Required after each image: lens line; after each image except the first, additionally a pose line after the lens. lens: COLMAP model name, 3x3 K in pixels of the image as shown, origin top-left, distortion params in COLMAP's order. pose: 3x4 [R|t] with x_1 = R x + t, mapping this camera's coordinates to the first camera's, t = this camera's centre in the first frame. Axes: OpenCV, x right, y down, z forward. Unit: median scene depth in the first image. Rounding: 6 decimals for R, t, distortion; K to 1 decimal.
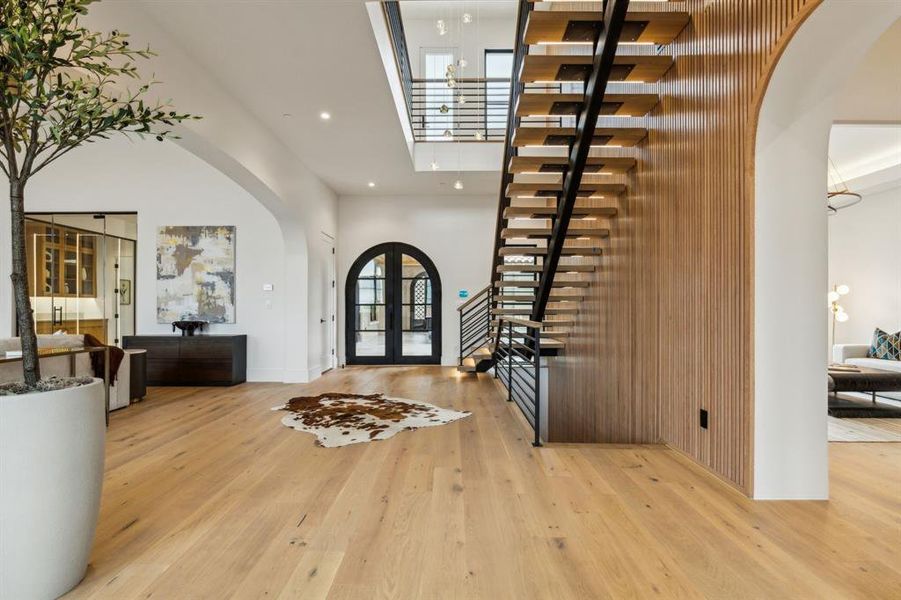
lens RADIAL K [[448.3, 0, 453.1], [0, 448.3, 302.6], [0, 0, 1]] dist [-0.004206, -0.000241]
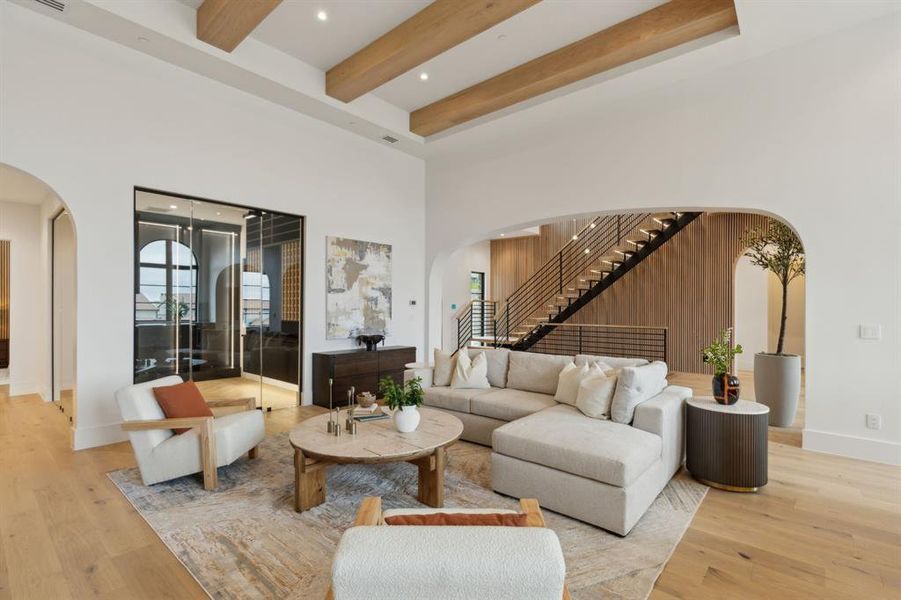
lens RADIAL K [[407.5, 0, 448.7], [0, 407.5, 304.8], [0, 0, 1]] dist [-0.005539, 0.000080]
pose [[0.658445, 0.007079, 0.752596, -1.139324], [-0.011094, 0.999938, 0.000301, -0.029891], [-0.752547, -0.008547, 0.658483, 0.247170]]
